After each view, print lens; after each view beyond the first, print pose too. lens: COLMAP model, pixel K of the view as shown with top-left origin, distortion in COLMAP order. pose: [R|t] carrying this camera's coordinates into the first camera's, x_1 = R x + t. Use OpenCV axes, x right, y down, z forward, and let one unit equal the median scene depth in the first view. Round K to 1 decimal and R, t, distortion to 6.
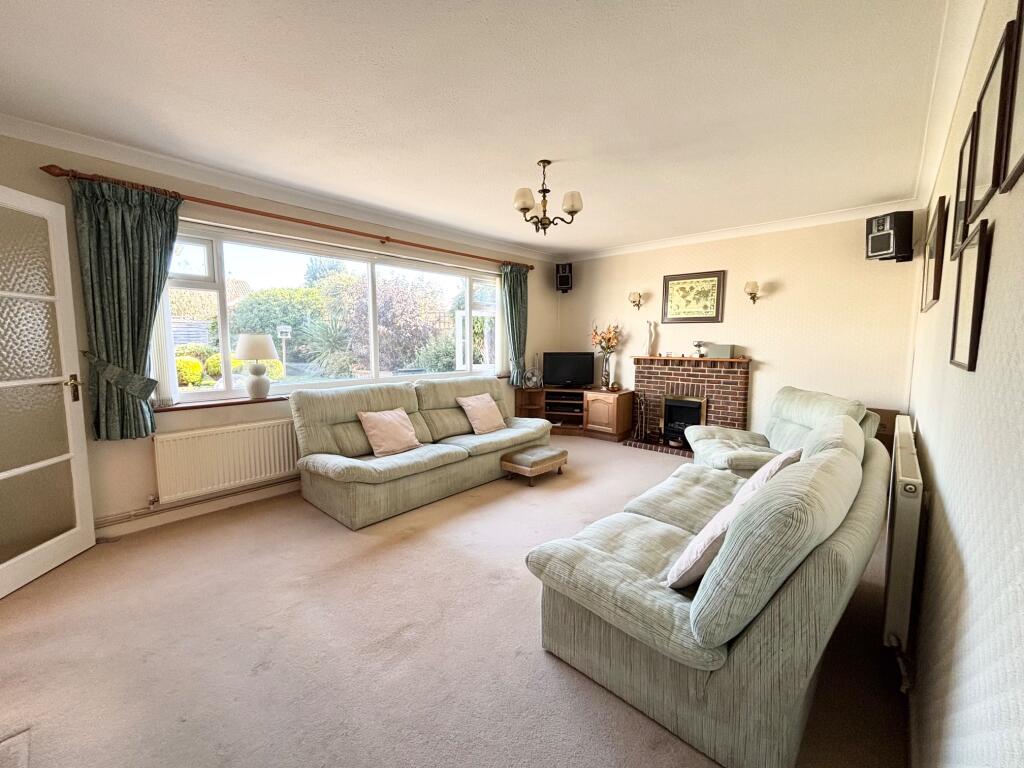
lens RADIAL K [[420.3, 0, 512.8], [0, 420.3, 380.3], [0, 0, 1]] dist [-0.001593, -0.000253]
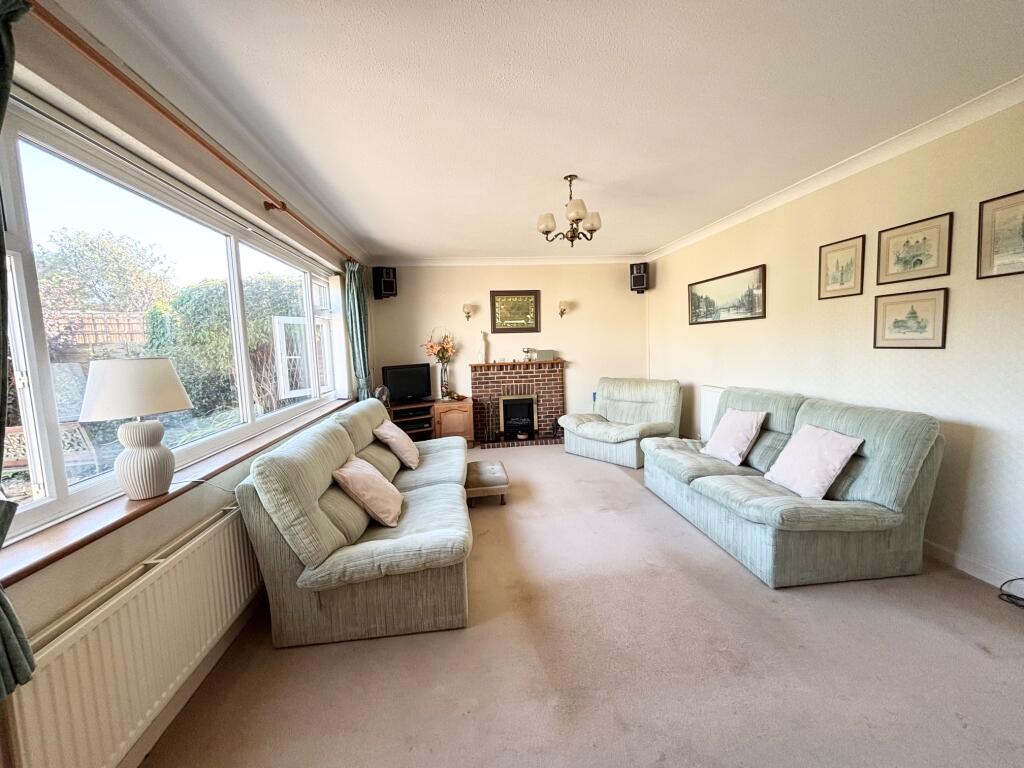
lens RADIAL K [[411.4, 0, 508.7], [0, 411.4, 381.6], [0, 0, 1]] dist [0.002415, -0.000018]
pose [[0.658581, -0.094826, 0.746511, -0.462811], [0.109468, 0.993548, 0.029632, -0.037121], [-0.744505, 0.062204, 0.664713, 0.267126]]
